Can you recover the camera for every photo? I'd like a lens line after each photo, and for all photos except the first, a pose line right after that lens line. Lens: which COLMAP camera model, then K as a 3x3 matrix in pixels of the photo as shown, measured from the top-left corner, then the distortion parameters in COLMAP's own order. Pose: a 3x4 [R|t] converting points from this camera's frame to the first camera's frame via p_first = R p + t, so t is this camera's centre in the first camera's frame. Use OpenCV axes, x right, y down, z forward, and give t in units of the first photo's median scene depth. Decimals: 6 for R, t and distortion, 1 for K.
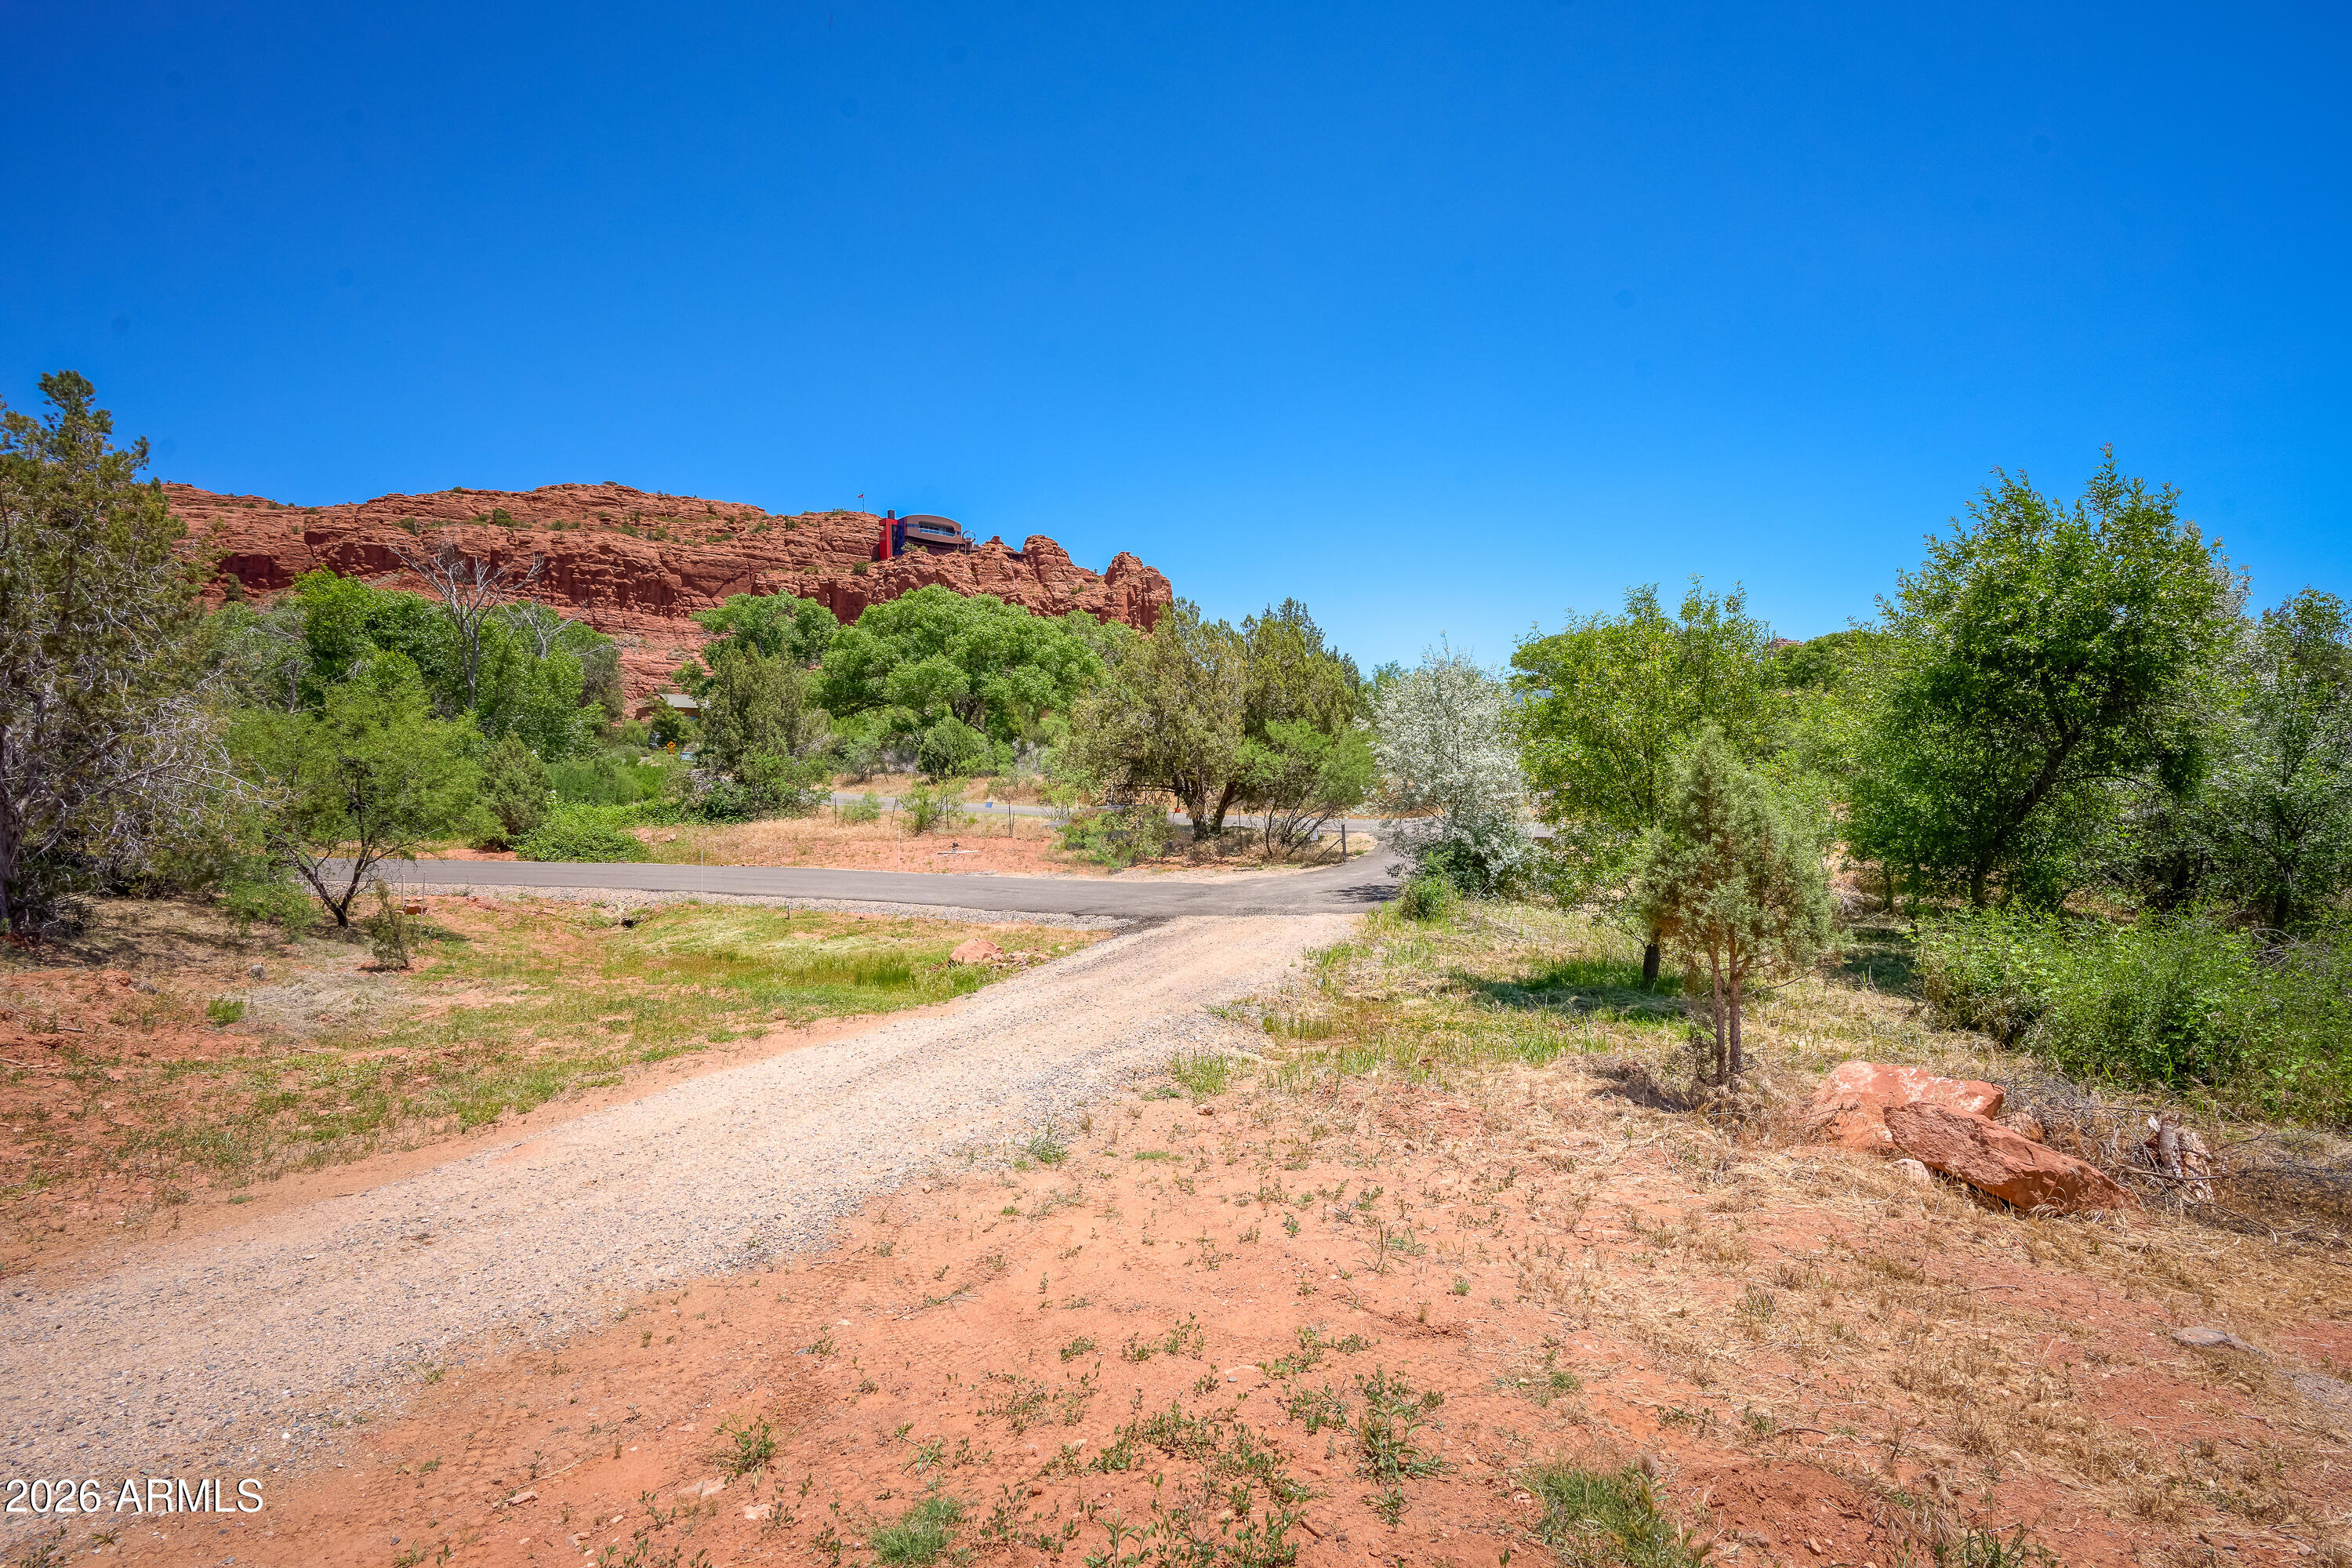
lens RADIAL K [[1085.1, 0, 1212.6], [0, 1085.1, 800.3], [0, 0, 1]] dist [-0.000411, 0.002488]
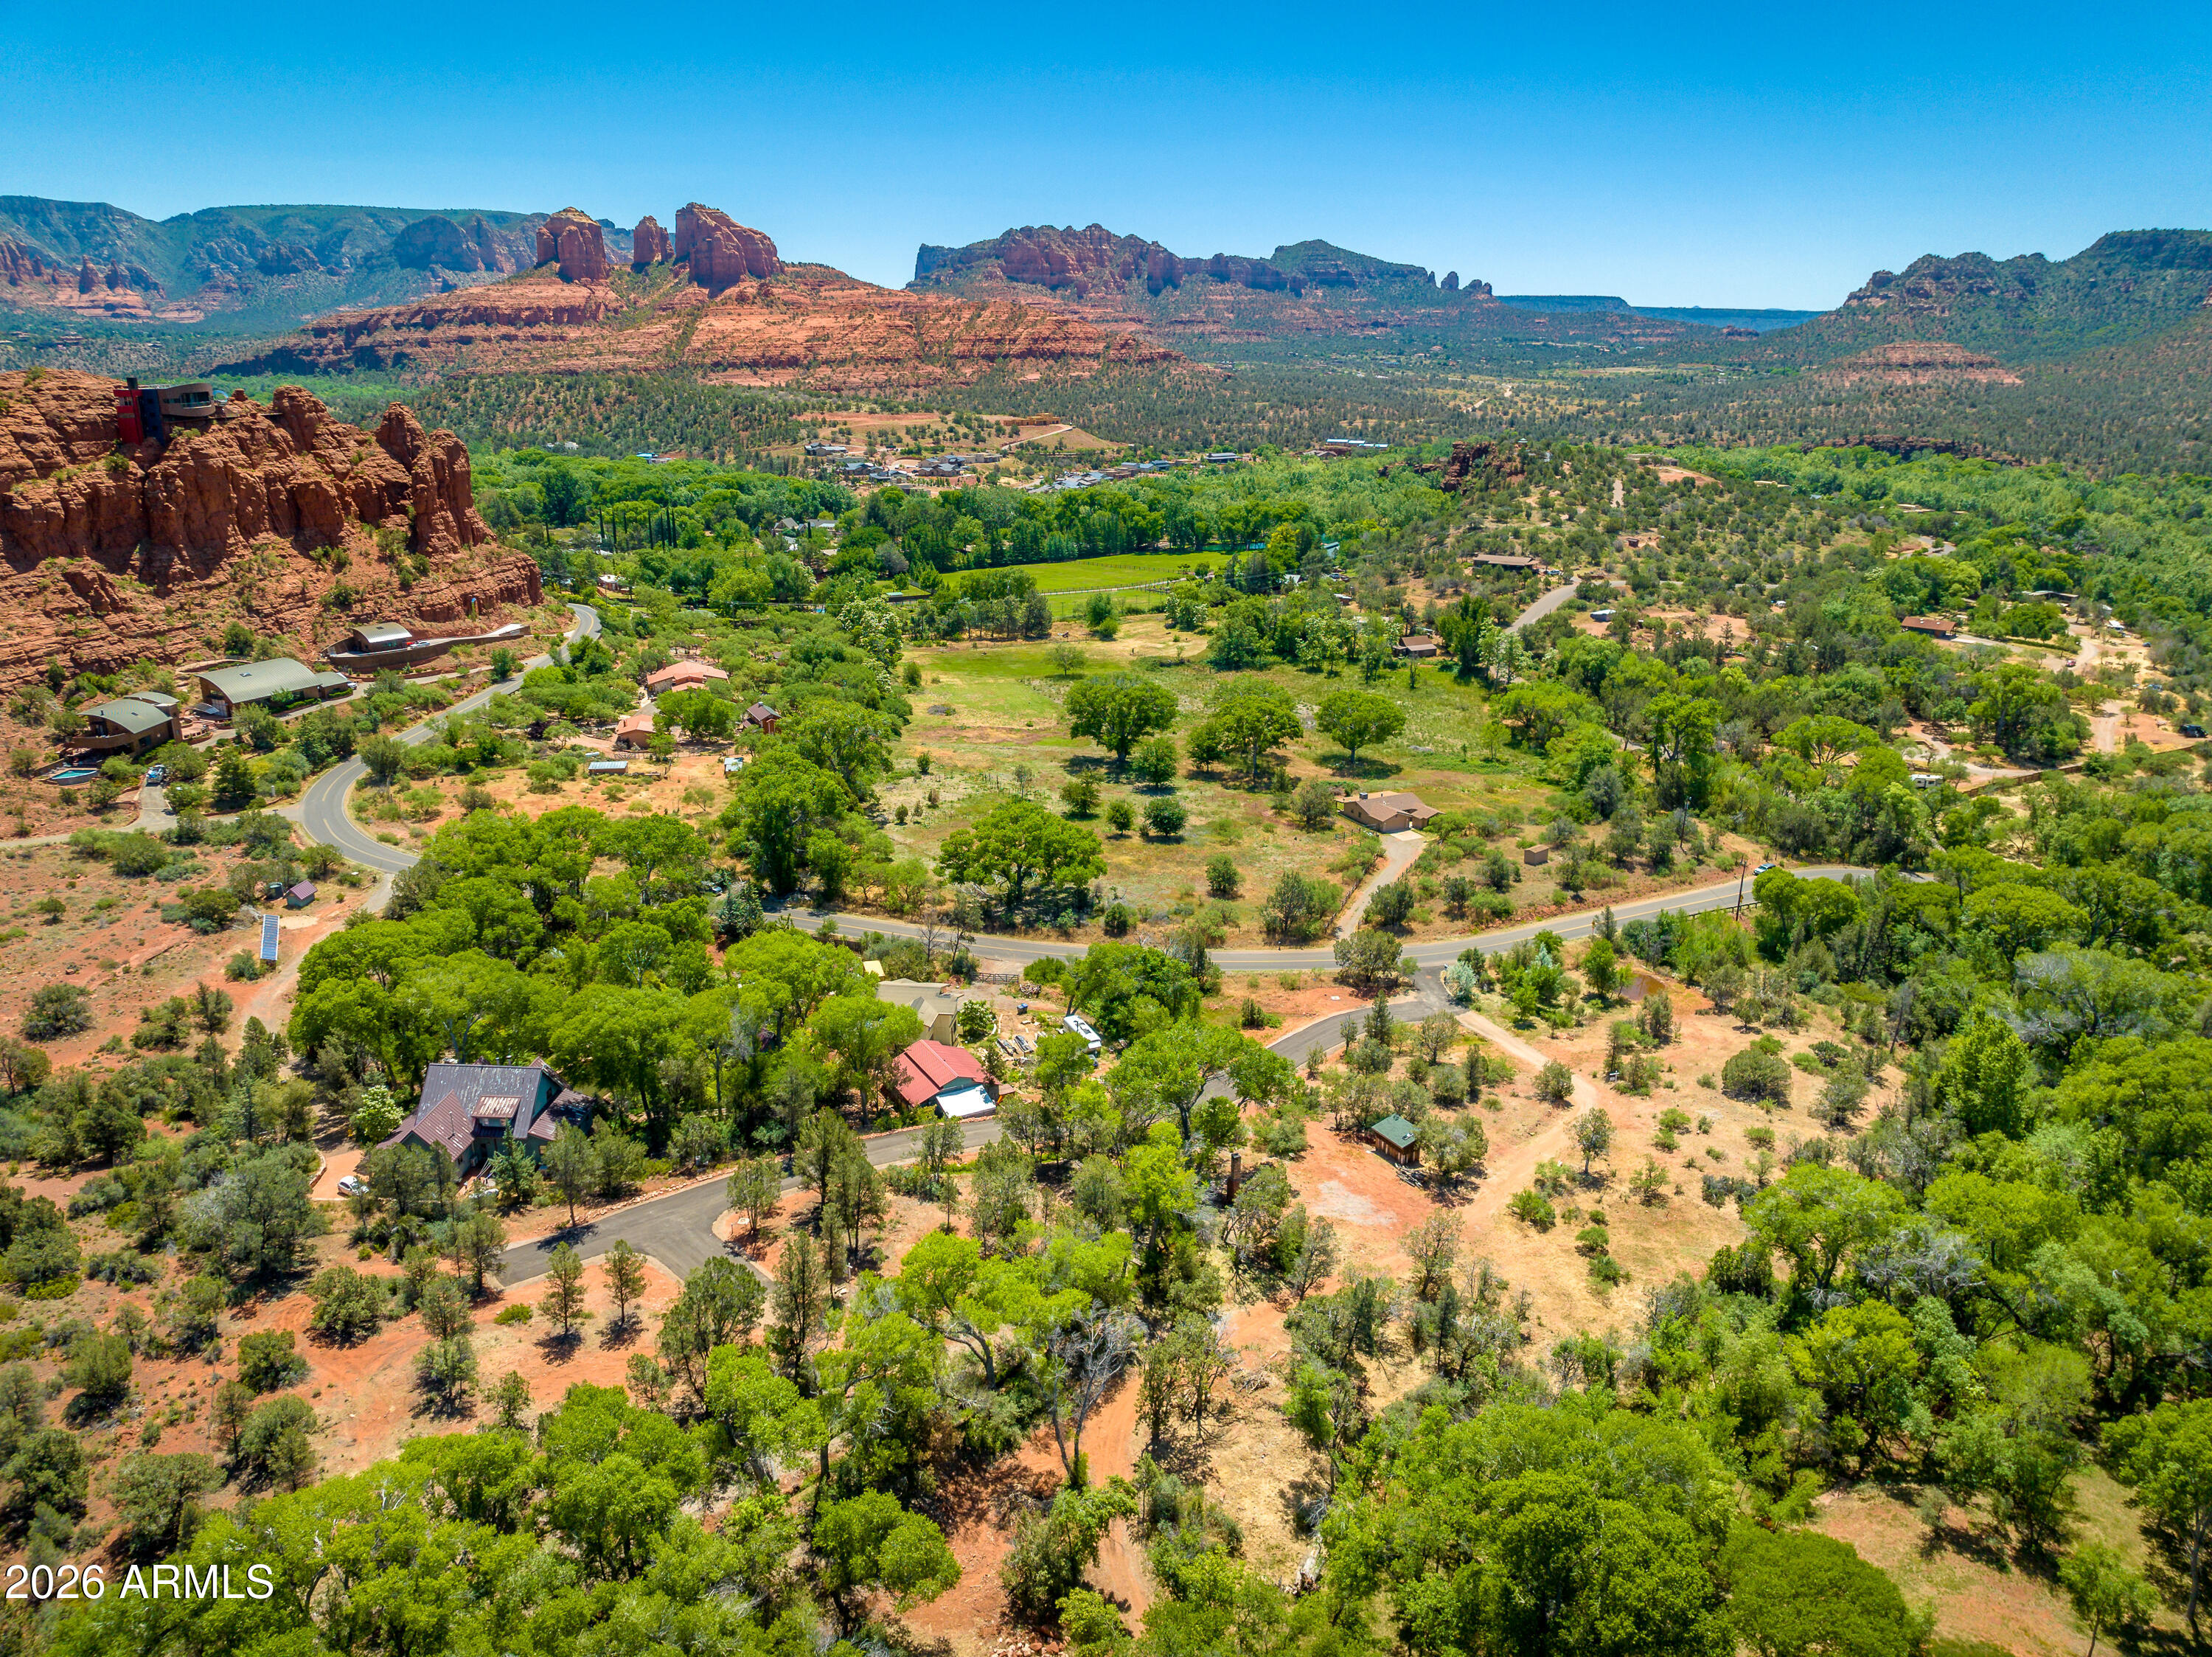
lens RADIAL K [[1556.4, 0, 1095.6], [0, 1556.4, 838.5], [0, 0, 1]] dist [-0.040837, 0.006473]
pose [[0.717396, -0.191158, 0.669927, -0.695232], [-0.012450, 0.957947, 0.286675, -0.321010], [-0.696555, -0.214000, 0.684847, -0.323591]]
